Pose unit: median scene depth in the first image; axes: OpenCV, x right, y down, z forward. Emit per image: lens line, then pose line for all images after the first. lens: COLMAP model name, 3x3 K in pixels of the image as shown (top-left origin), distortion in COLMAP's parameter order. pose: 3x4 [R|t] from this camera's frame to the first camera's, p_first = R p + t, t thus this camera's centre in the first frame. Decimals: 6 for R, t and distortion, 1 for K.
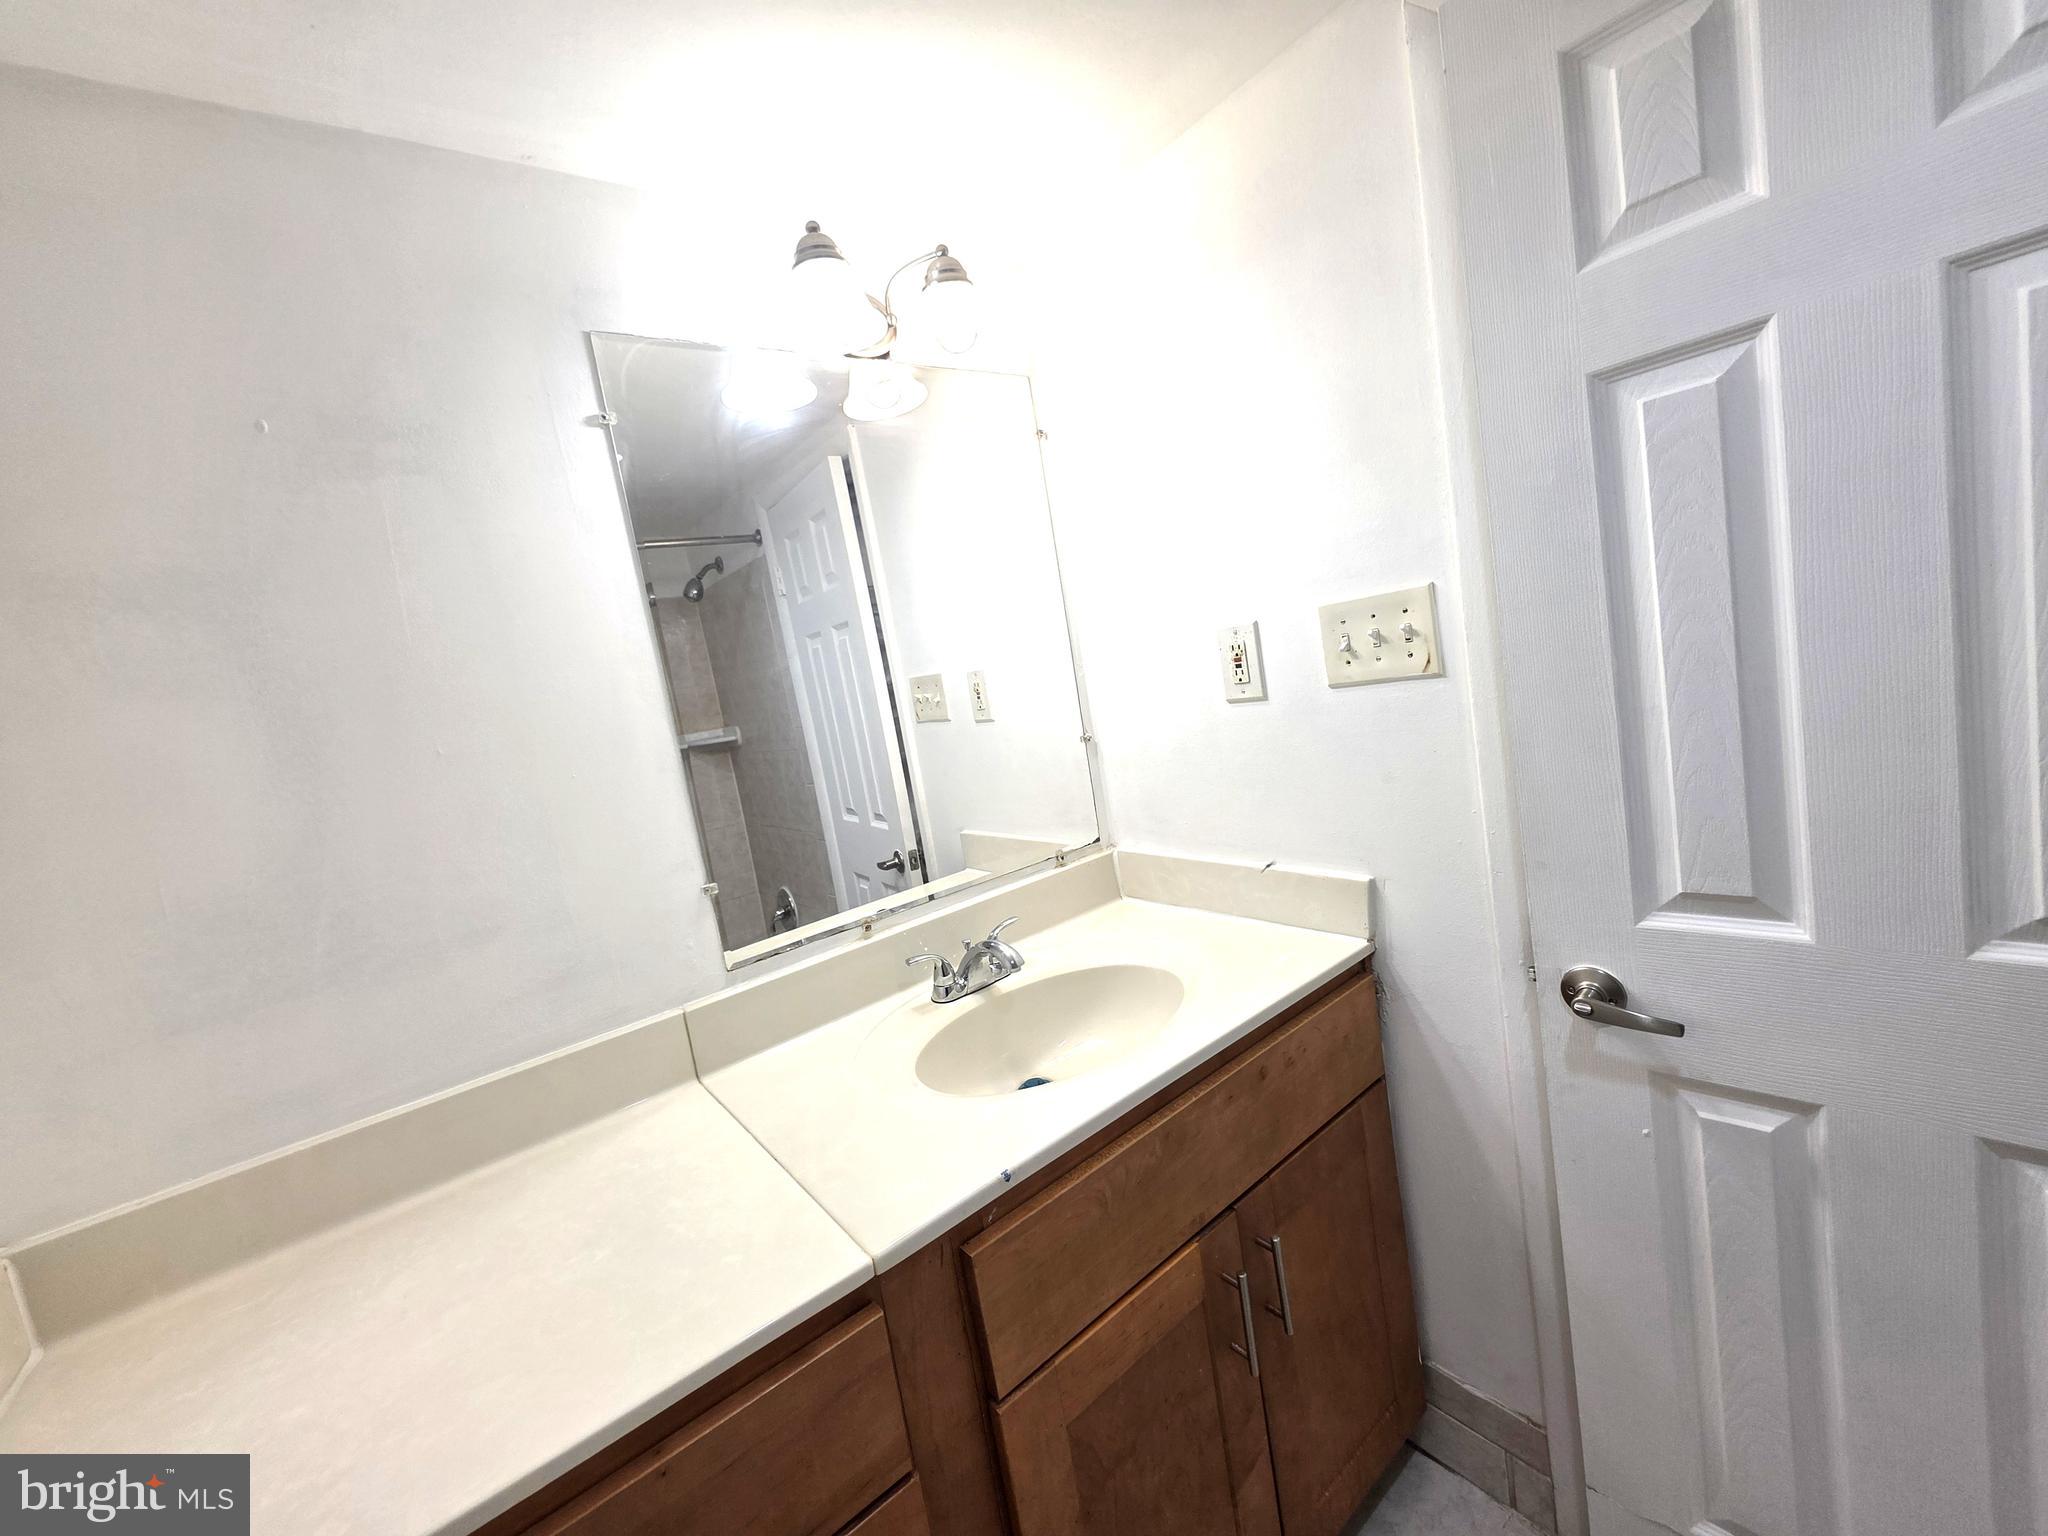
lens RADIAL K [[811.2, 0, 1023.3], [0, 811.2, 761.2], [0, 0, 1]] dist [0.001799, -0.000447]
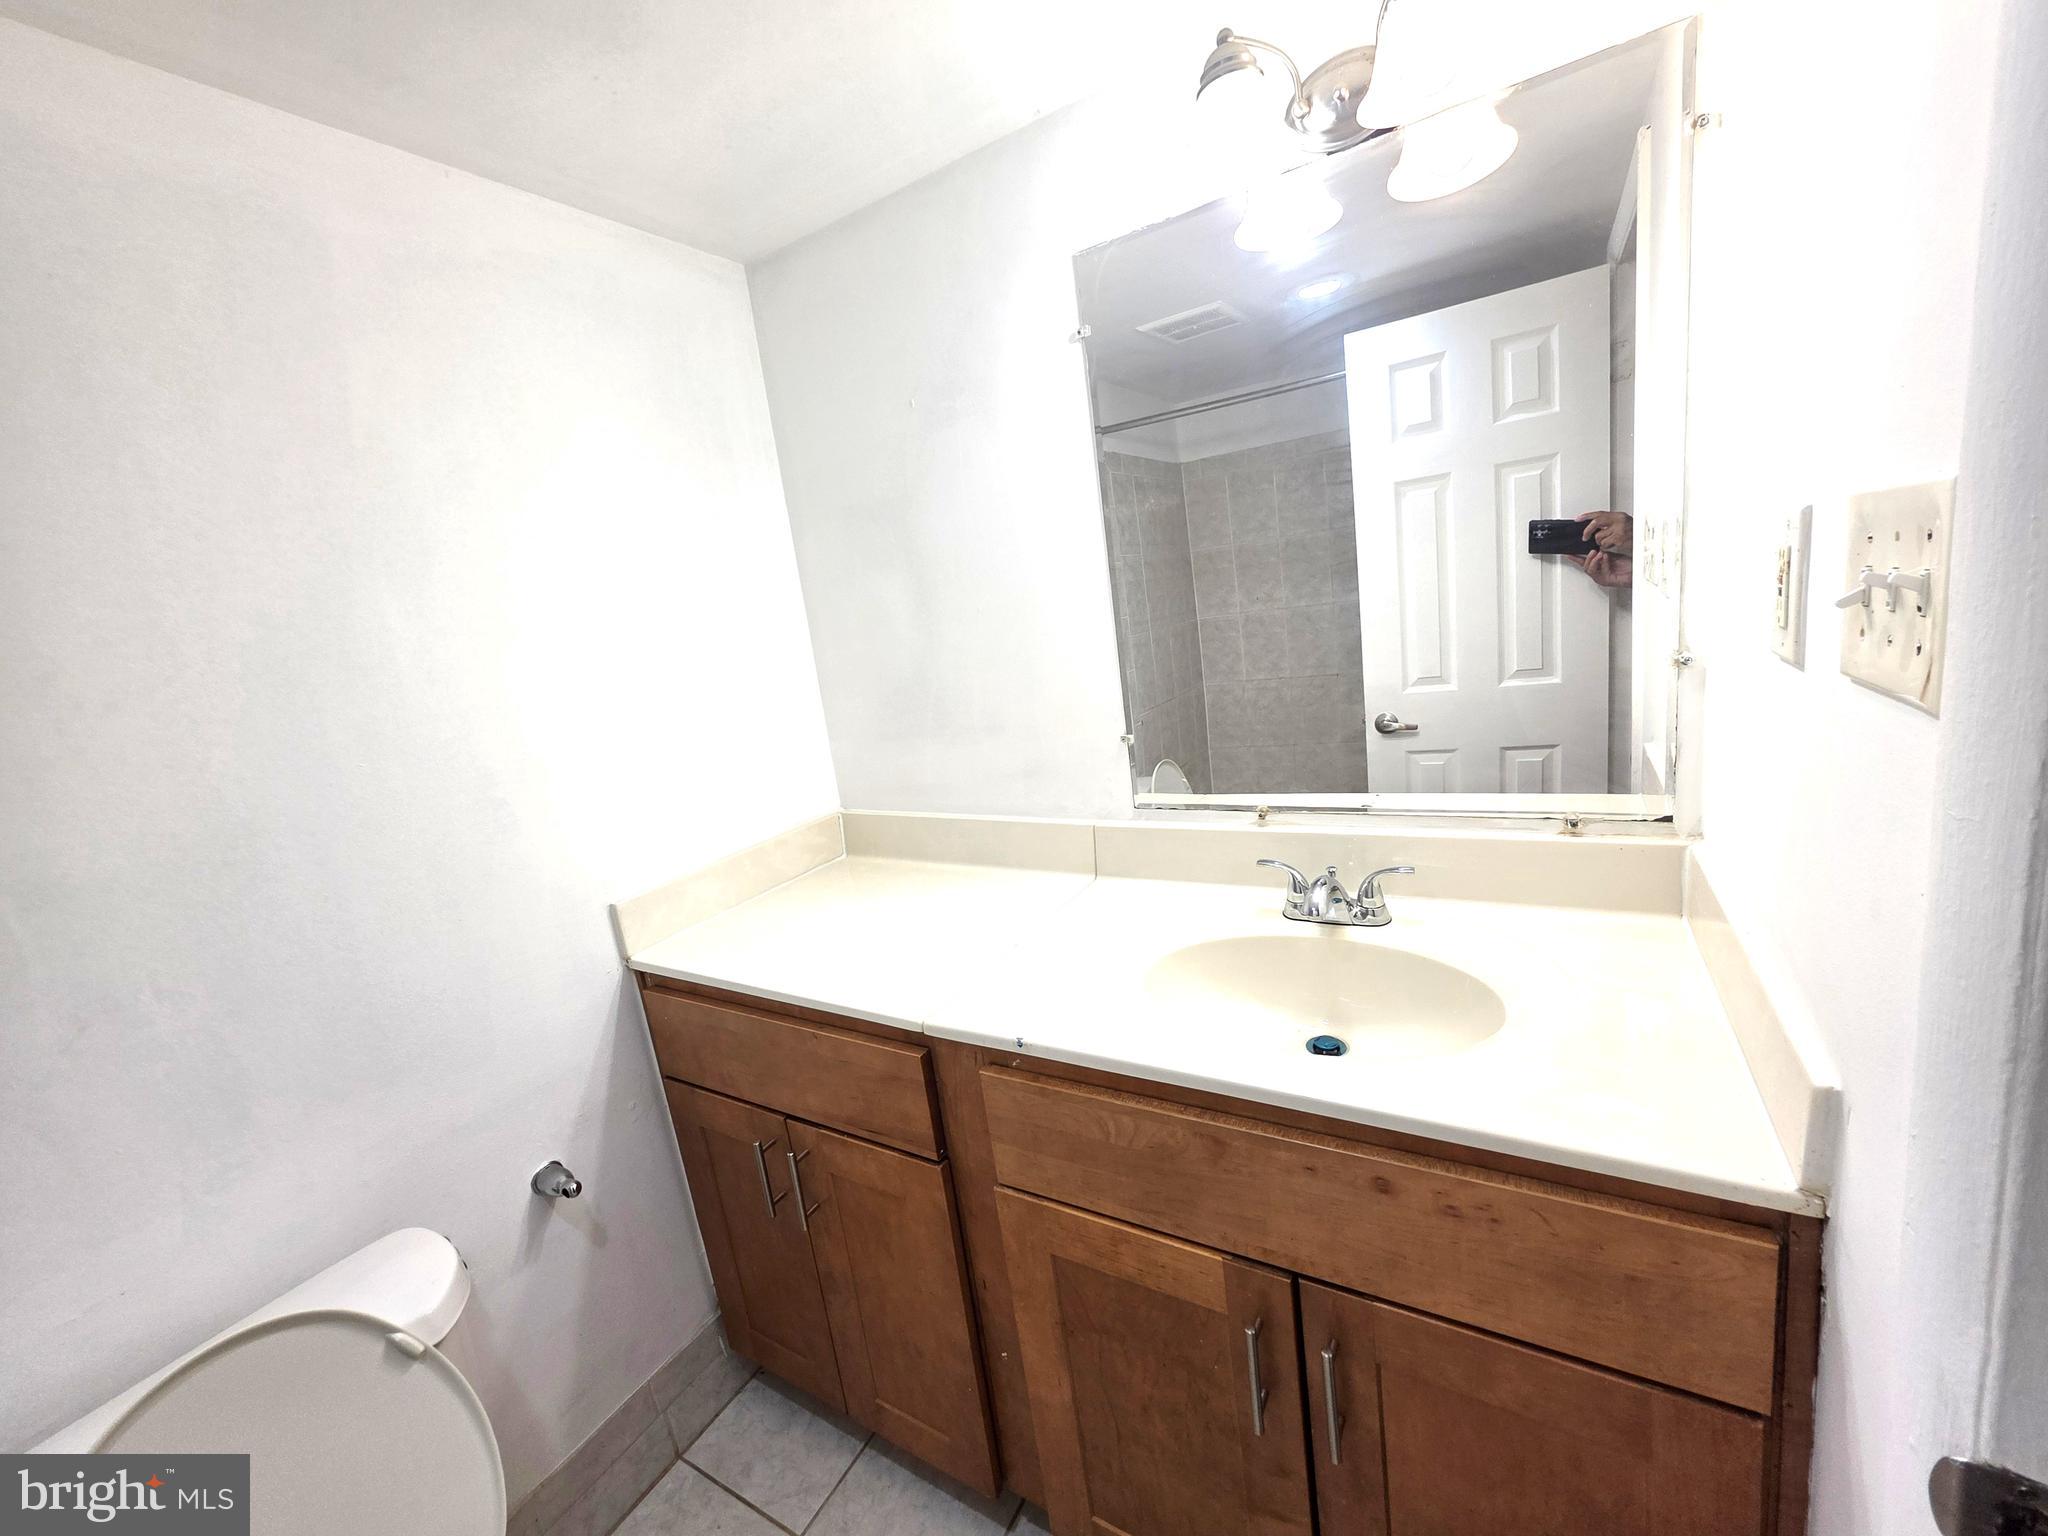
lens RADIAL K [[811.2, 0, 1030.8], [0, 811.2, 760.8], [0, 0, 1]] dist [0.001799, -0.000447]
pose [[0.384679, 0.292396, -0.875515, 0.656269], [-0.041999, 0.953064, 0.299842, -0.175646], [0.922094, -0.078572, 0.378904, 0.428489]]
